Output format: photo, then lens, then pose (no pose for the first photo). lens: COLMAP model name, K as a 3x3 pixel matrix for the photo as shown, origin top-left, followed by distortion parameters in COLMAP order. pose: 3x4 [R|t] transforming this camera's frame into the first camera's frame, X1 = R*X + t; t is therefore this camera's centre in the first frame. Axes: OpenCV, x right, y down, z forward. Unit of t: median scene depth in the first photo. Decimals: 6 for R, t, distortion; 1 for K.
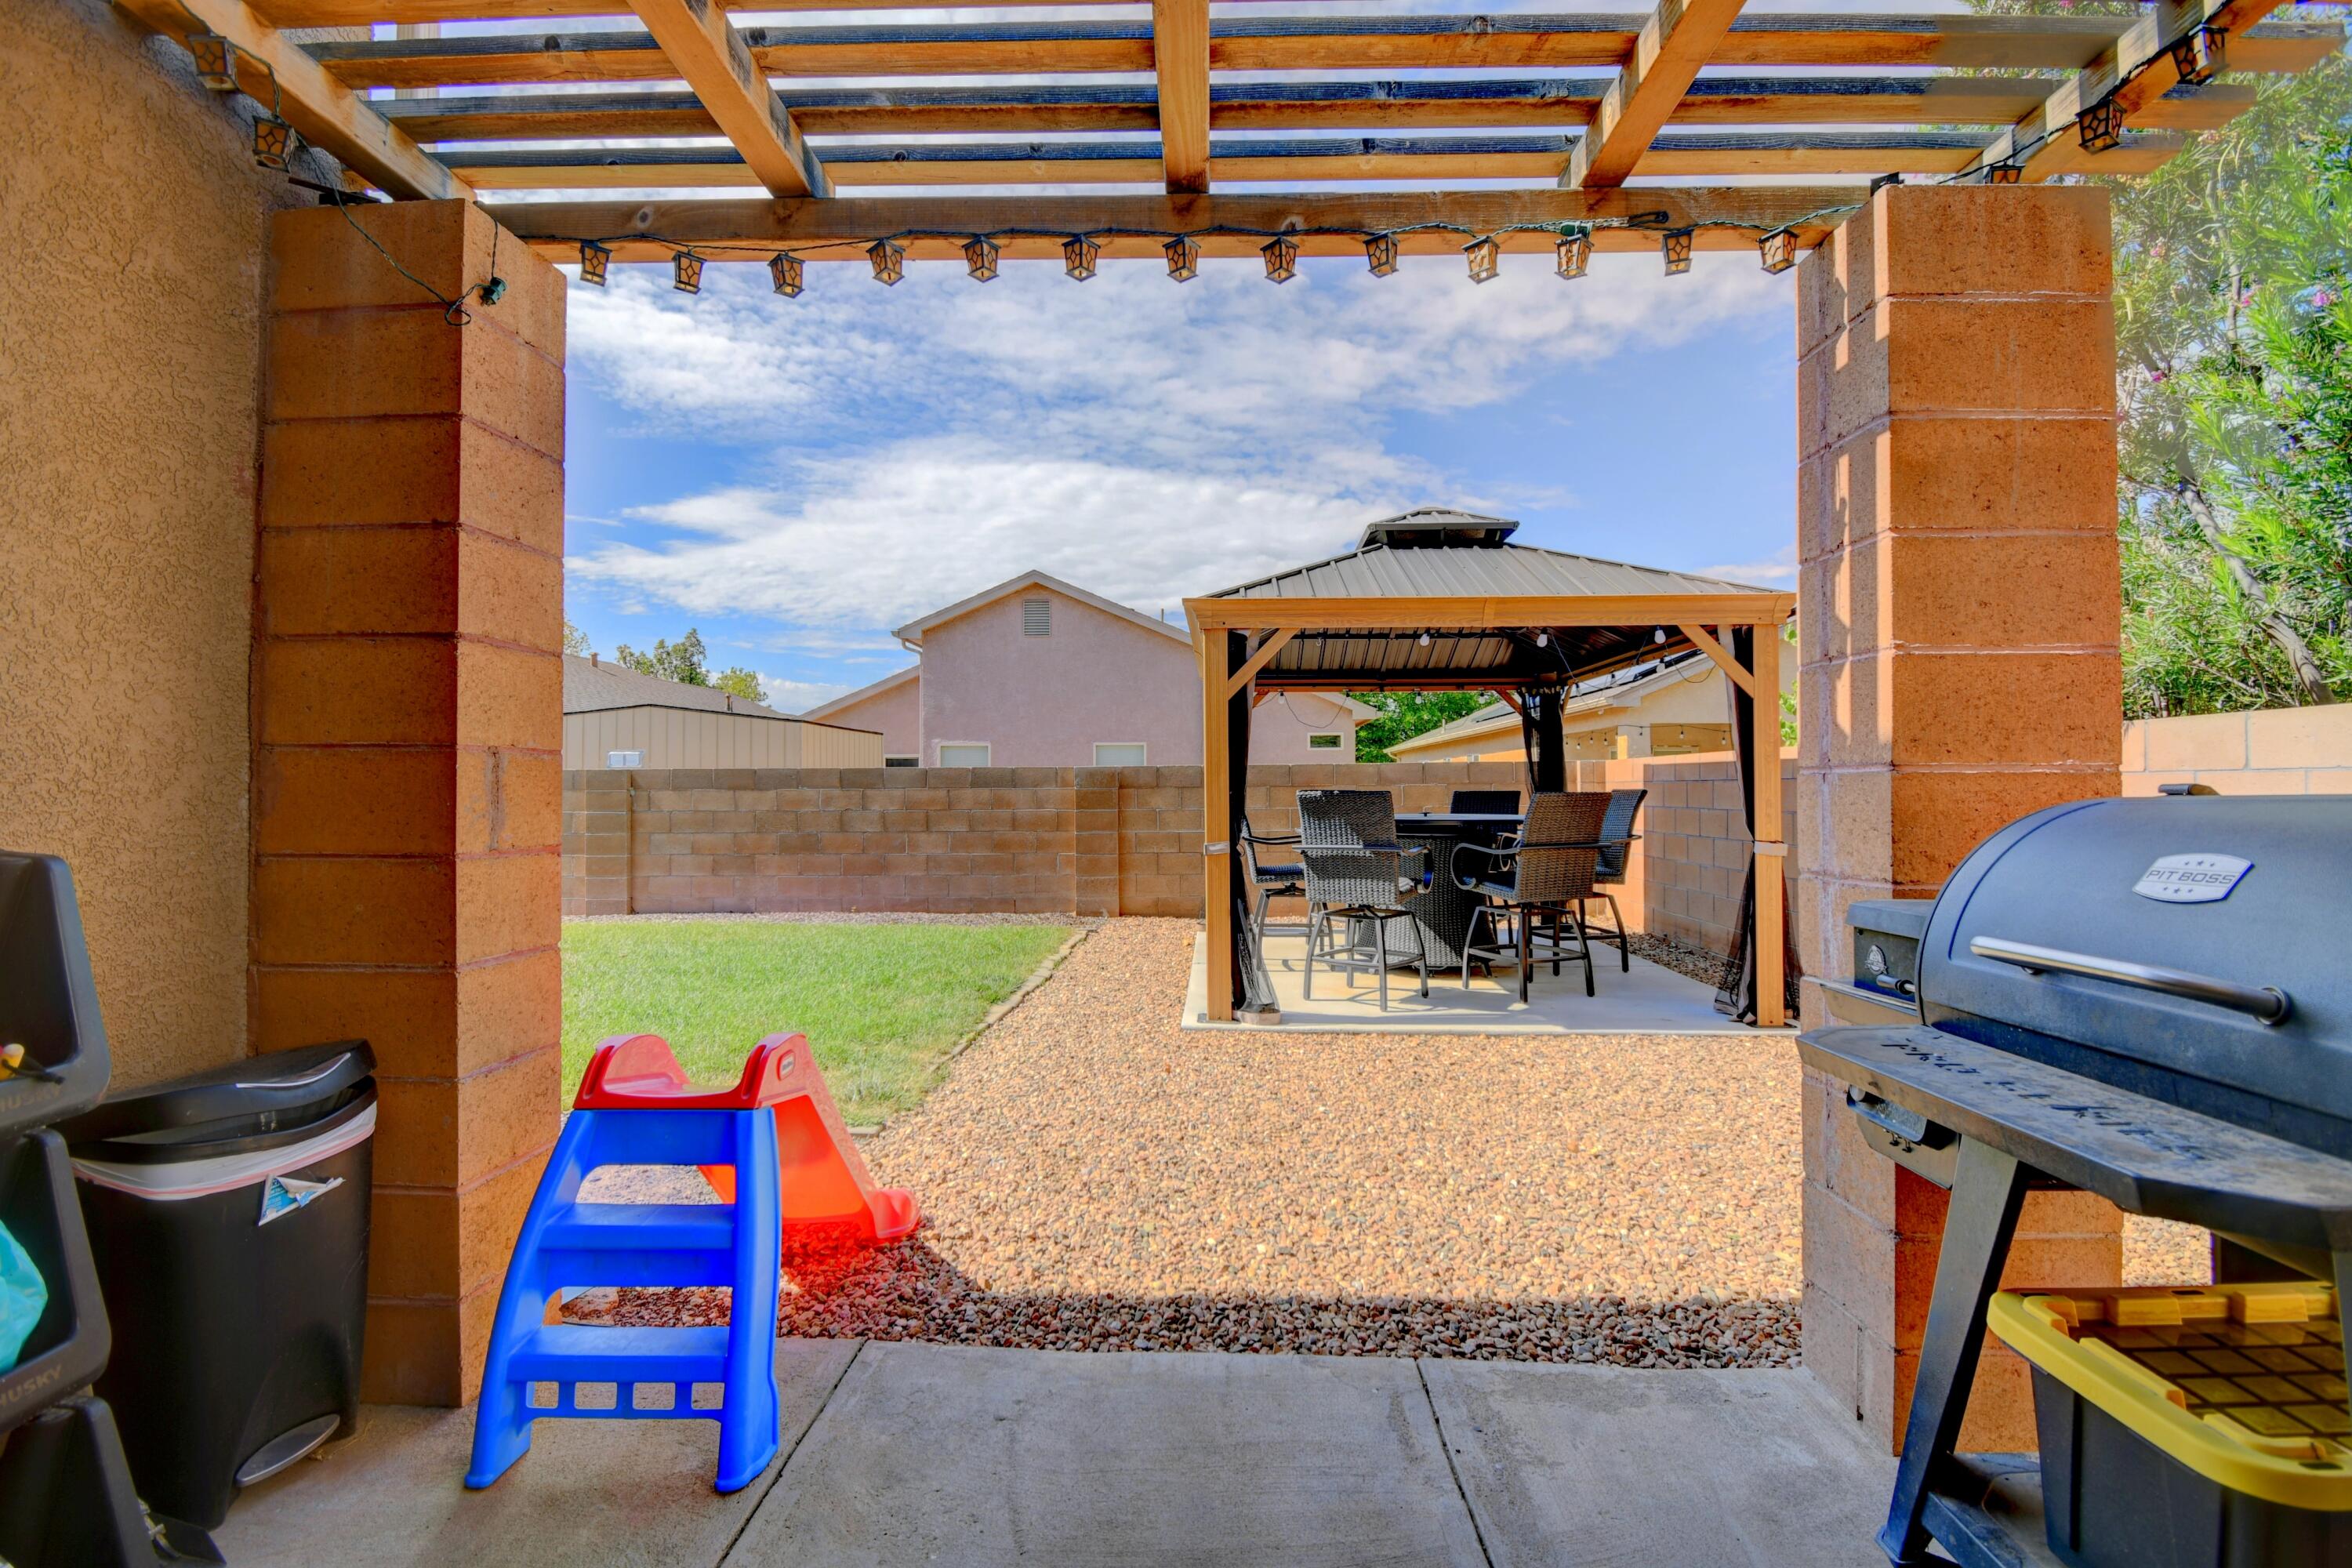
lens RADIAL K [[1043.4, 0, 1176.0], [0, 1043.4, 784.0], [0, 0, 1]] dist [0.025084, -0.029580]
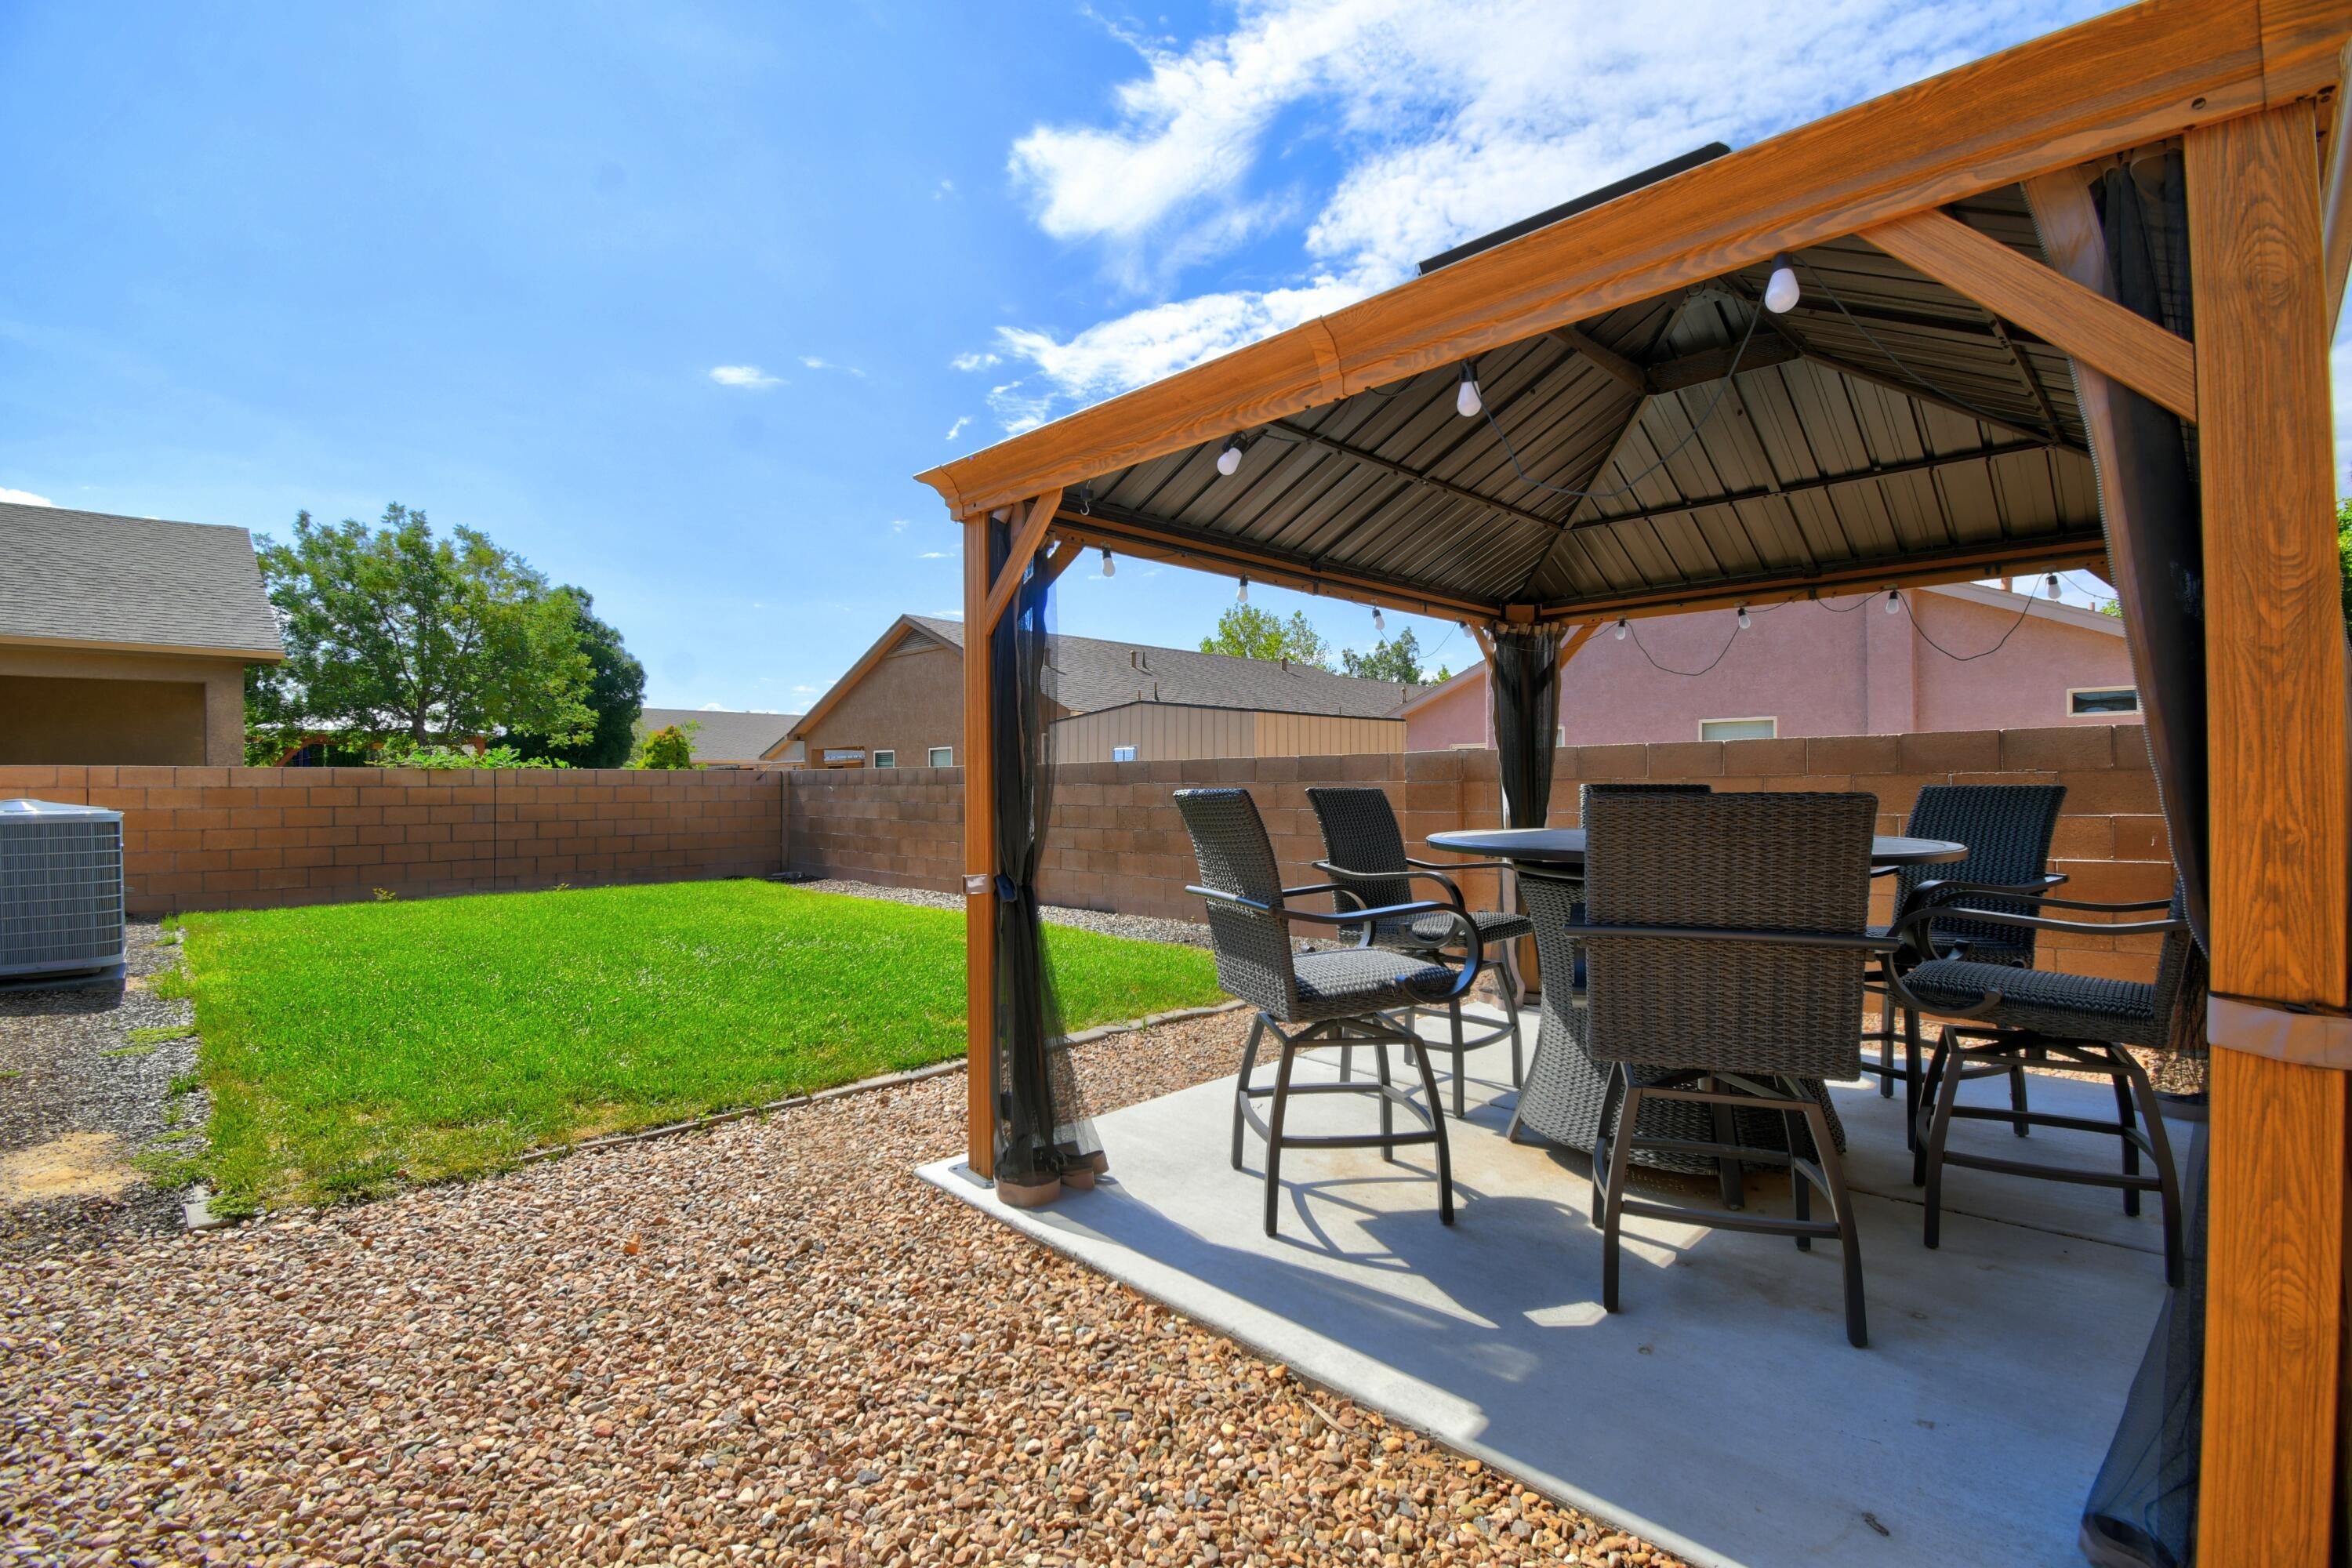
lens RADIAL K [[1043.4, 0, 1176.0], [0, 1043.4, 784.0], [0, 0, 1]] dist [0.025084, -0.029580]
pose [[0.721107, 0.000940, -0.692823, 0.294952], [0.003786, 0.999979, 0.005298, 0.000684], [0.692813, -0.006443, 0.721088, 0.354056]]
